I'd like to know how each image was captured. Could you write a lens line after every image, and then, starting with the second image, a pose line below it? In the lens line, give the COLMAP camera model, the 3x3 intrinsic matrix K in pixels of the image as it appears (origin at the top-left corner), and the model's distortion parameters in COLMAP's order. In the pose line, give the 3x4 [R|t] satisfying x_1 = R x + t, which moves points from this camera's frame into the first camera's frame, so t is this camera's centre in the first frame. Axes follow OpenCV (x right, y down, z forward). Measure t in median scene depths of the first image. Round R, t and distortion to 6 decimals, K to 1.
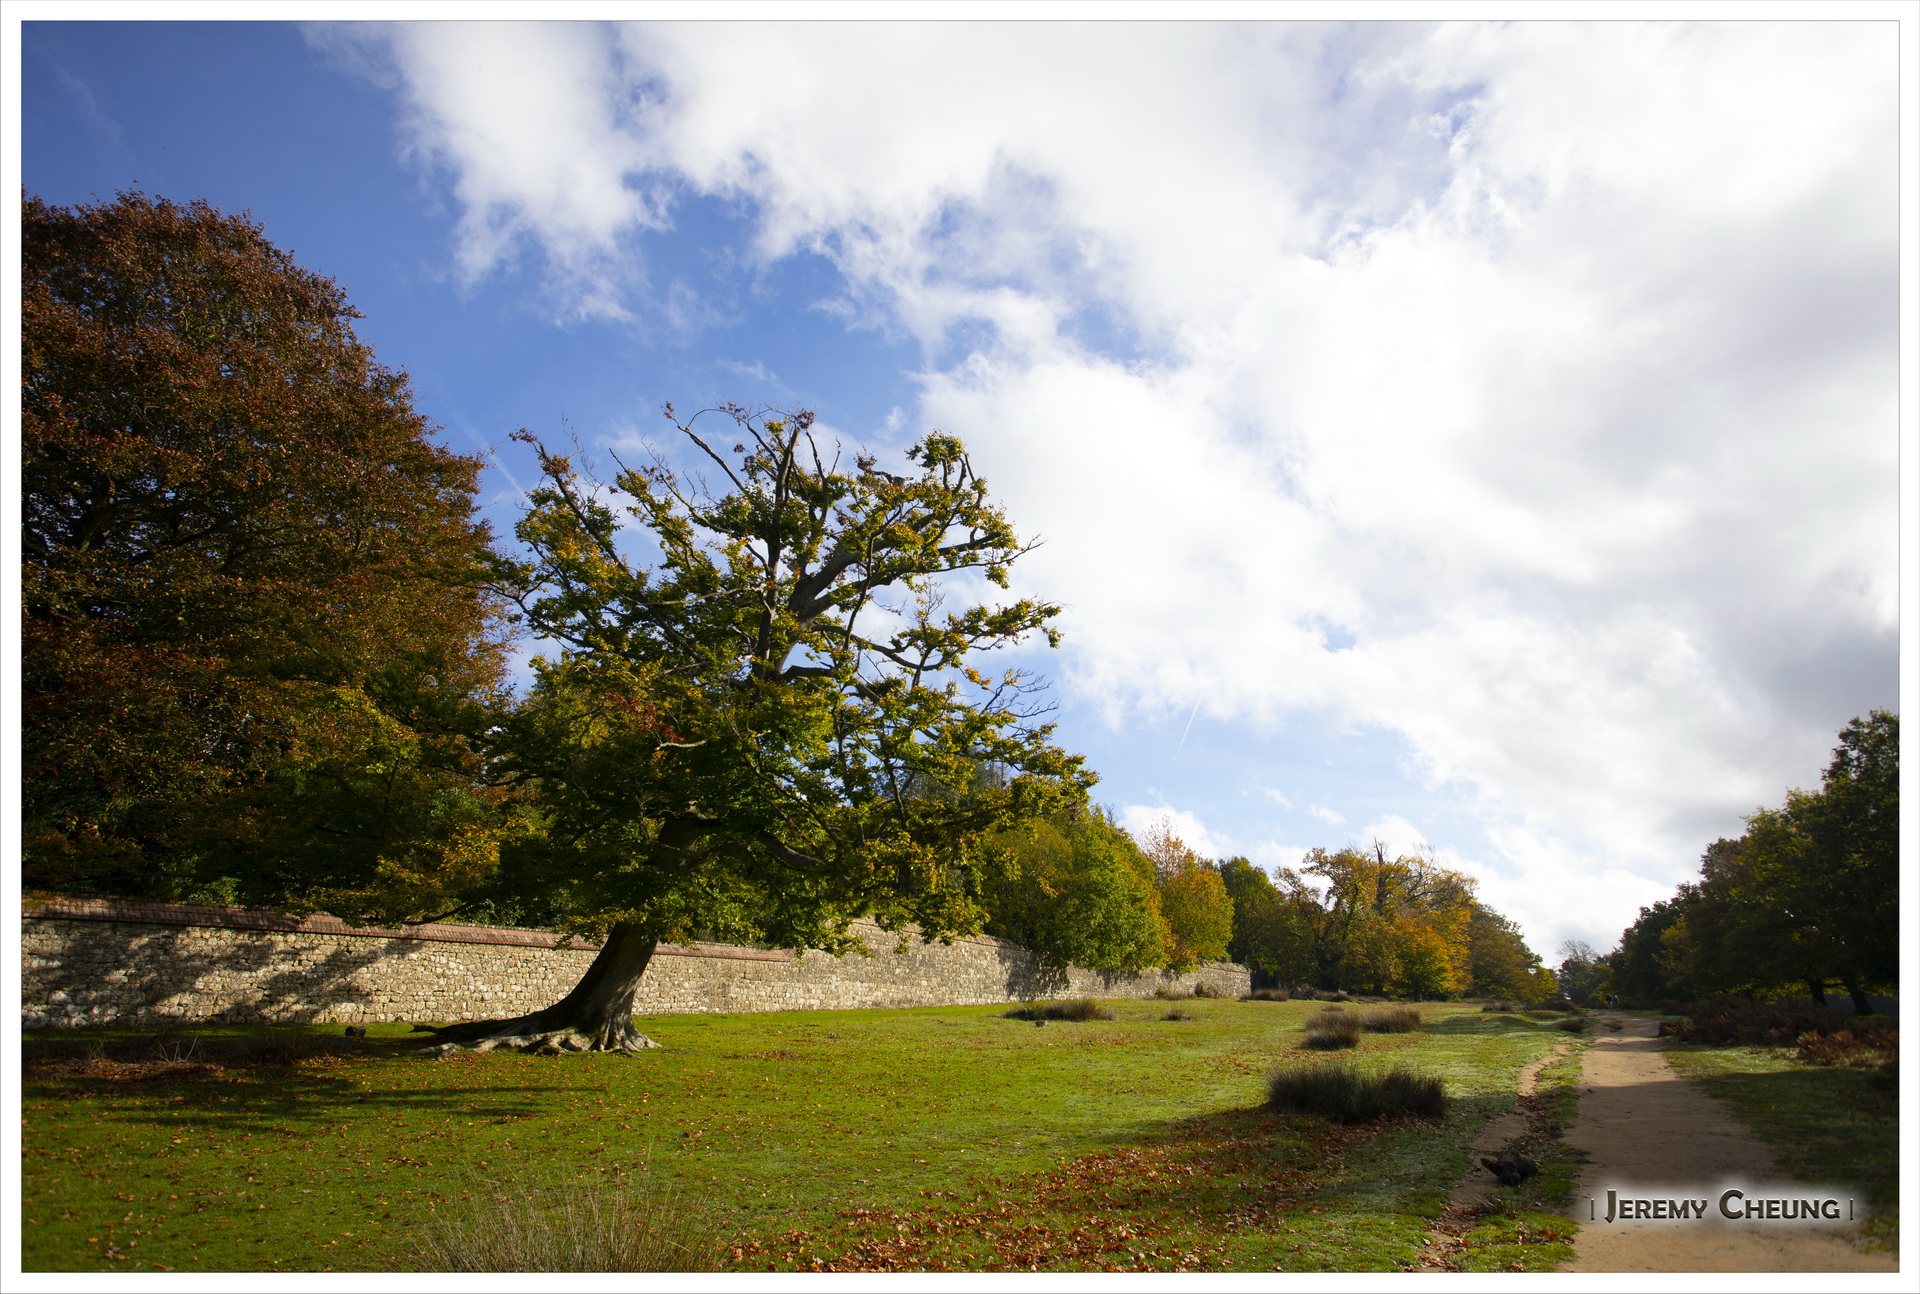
lens RADIAL K [[1067.2, 0, 953.6], [0, 1067.2, 651.3], [0, 0, 1]] dist [0.028095, 0.000461]
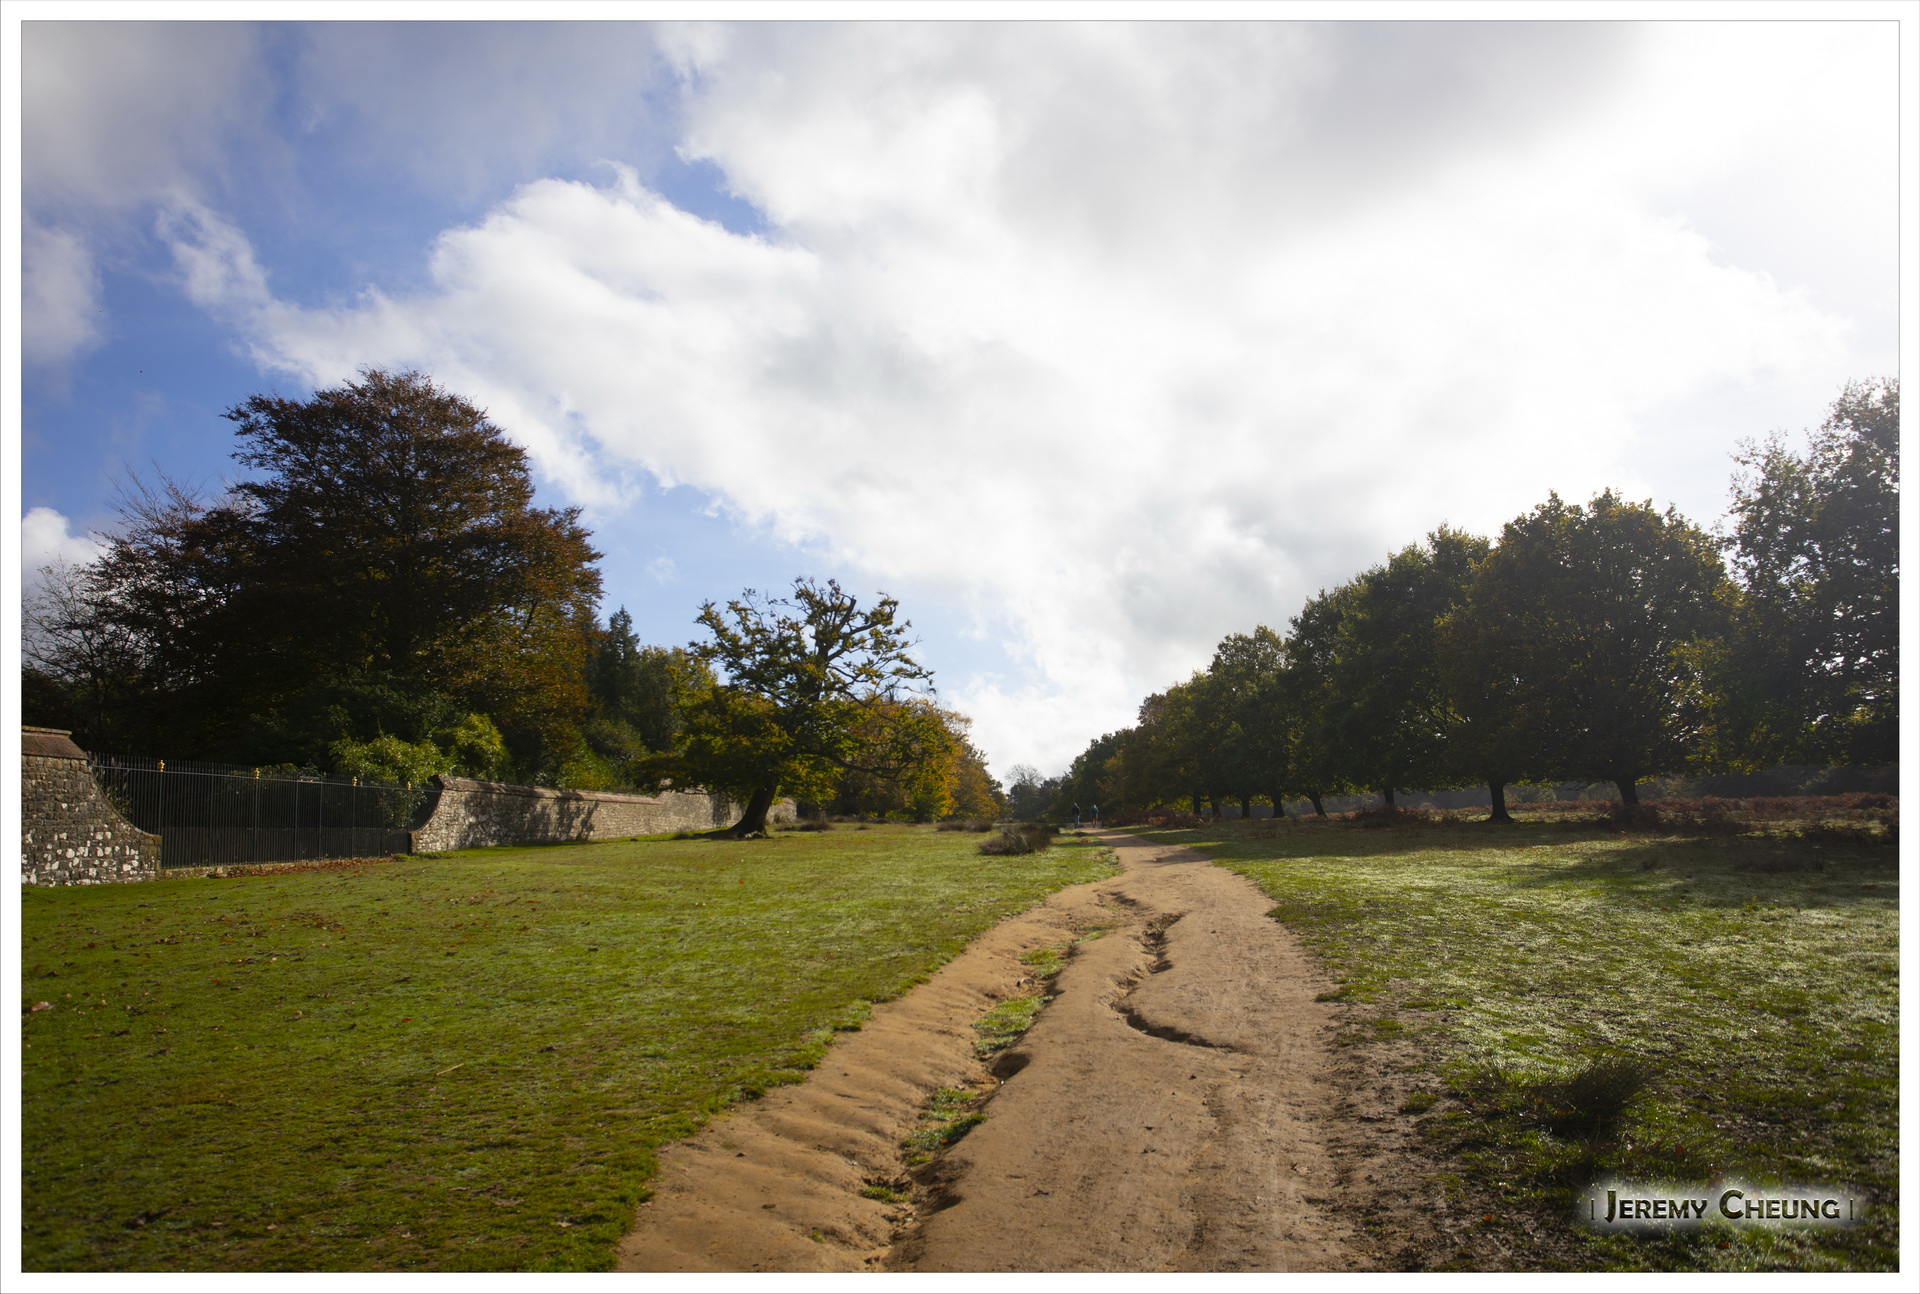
lens RADIAL K [[1547.8, 0, 960.7], [0, 1547.8, 646.3], [0, 0, 1]] dist [0.000564, 0.000020]
pose [[0.888958, 0.021237, 0.457496, -0.271814], [-0.105009, 0.981764, 0.158467, -0.119710], [-0.445788, -0.188911, 0.874978, -0.398725]]
